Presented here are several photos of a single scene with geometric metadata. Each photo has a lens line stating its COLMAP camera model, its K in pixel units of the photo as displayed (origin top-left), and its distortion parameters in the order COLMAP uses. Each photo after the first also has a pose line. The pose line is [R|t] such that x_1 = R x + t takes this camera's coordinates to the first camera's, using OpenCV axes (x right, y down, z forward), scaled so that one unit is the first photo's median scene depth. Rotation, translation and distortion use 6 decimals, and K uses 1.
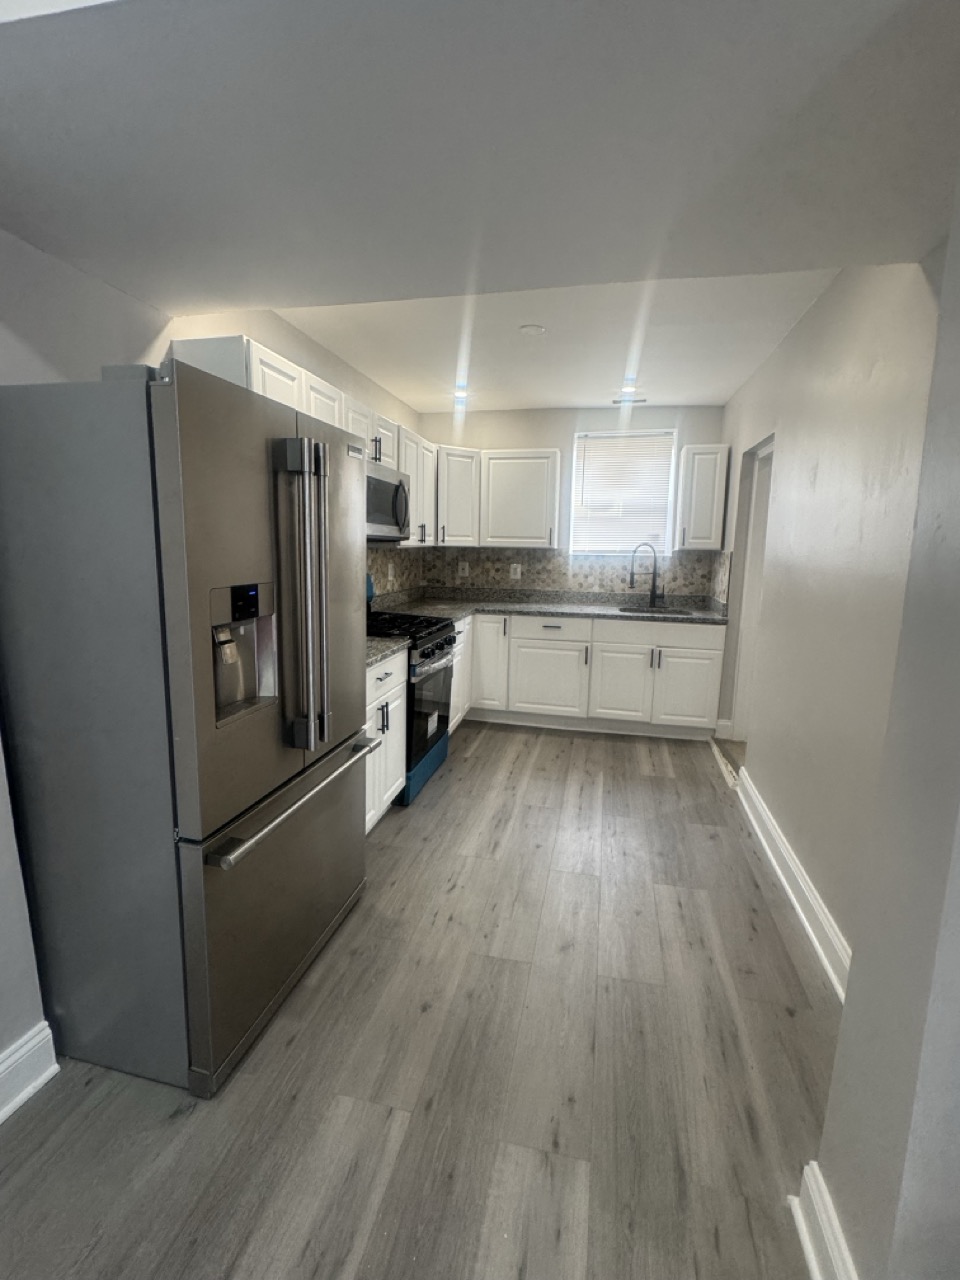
lens RADIAL K [[572.5, 0, 472.8], [0, 572.5, 641.3], [0, 0, 1]] dist [-0.002491, -0.000182]
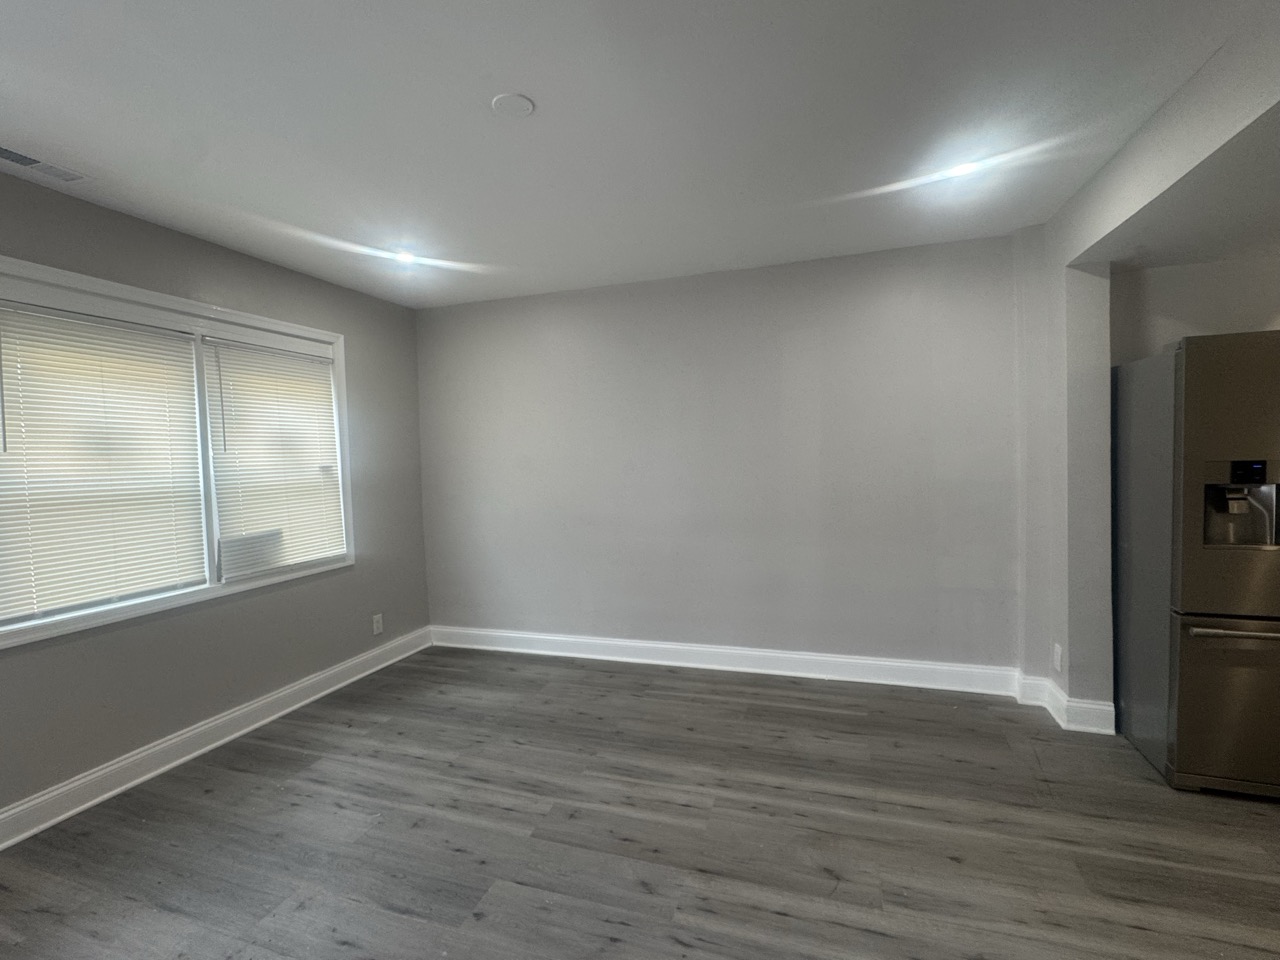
lens RADIAL K [[572.5, 0, 643.8], [0, 572.5, 478.2], [0, 0, 1]] dist [-0.002491, -0.000182]
pose [[-0.100734, 0.025841, -0.994578, 0.527759], [-0.136187, 0.989895, 0.039513, 0.043572], [0.985548, 0.139429, -0.096197, -0.169933]]
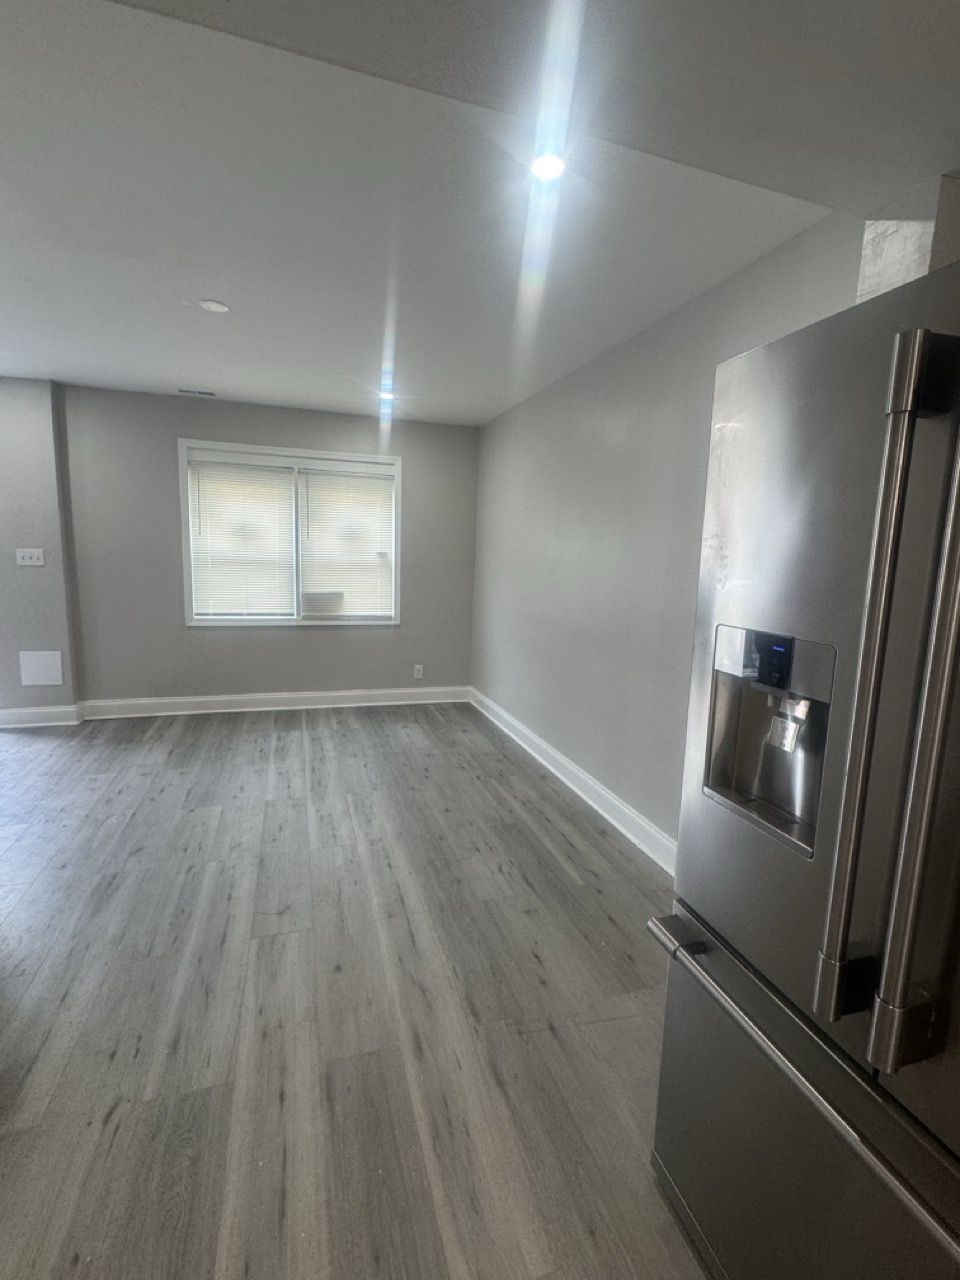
lens RADIAL K [[572.5, 0, 483.2], [0, 572.5, 631.9], [0, 0, 1]] dist [-0.002491, -0.000182]
pose [[-0.852320, 0.025449, -0.522402, 0.100555], [-0.134949, 0.954295, 0.266663, -0.099346], [0.505312, 0.297780, -0.809930, 0.585871]]
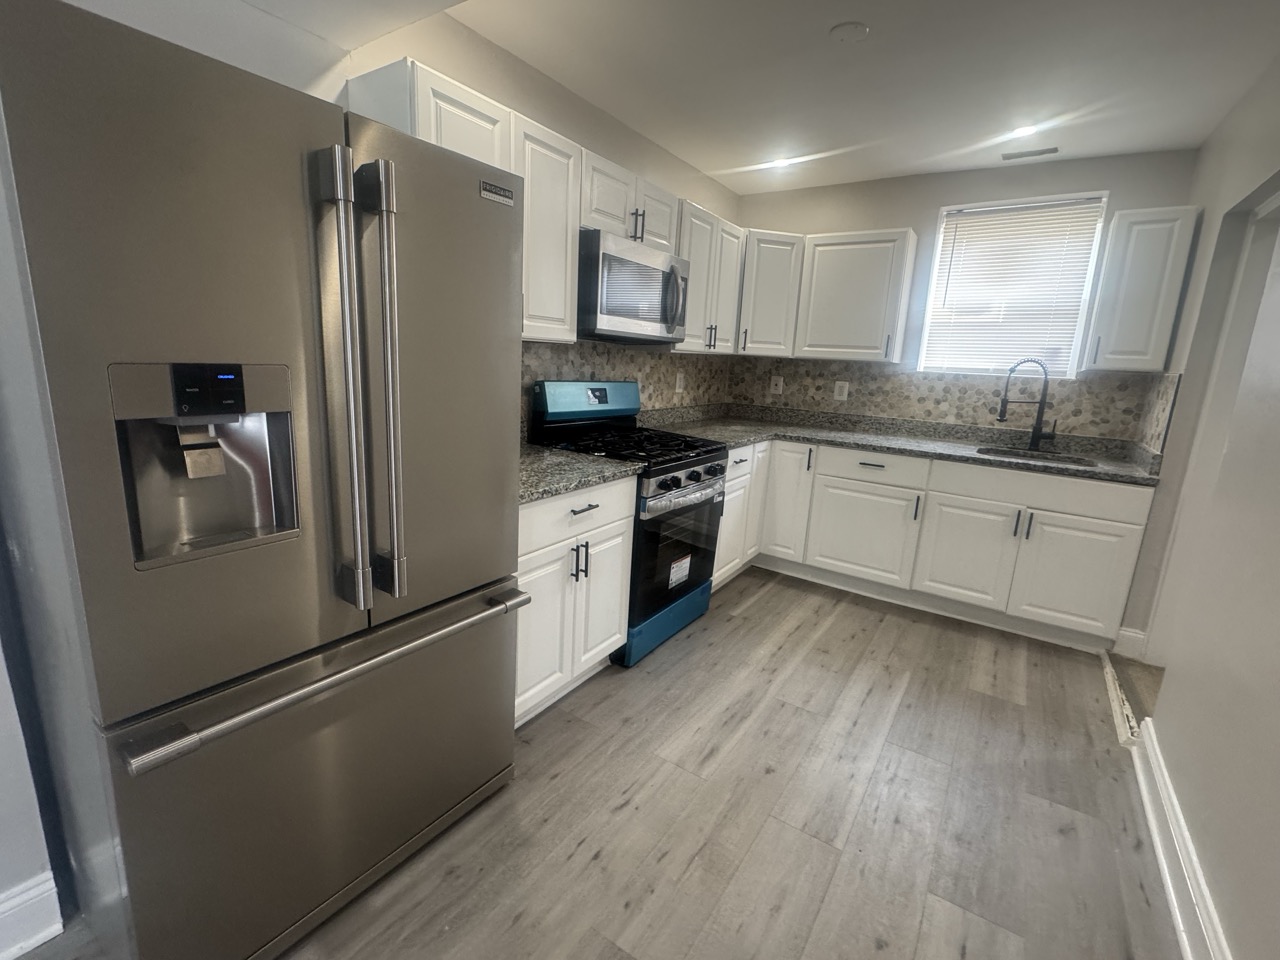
lens RADIAL K [[572.5, 0, 632.7], [0, 572.5, 480.3], [0, 0, 1]] dist [-0.002491, -0.000182]
pose [[0.934524, 0.103936, -0.340385, 0.133280], [-0.092249, 0.994460, 0.050389, -0.018021], [0.343737, -0.015689, 0.938935, 0.230677]]
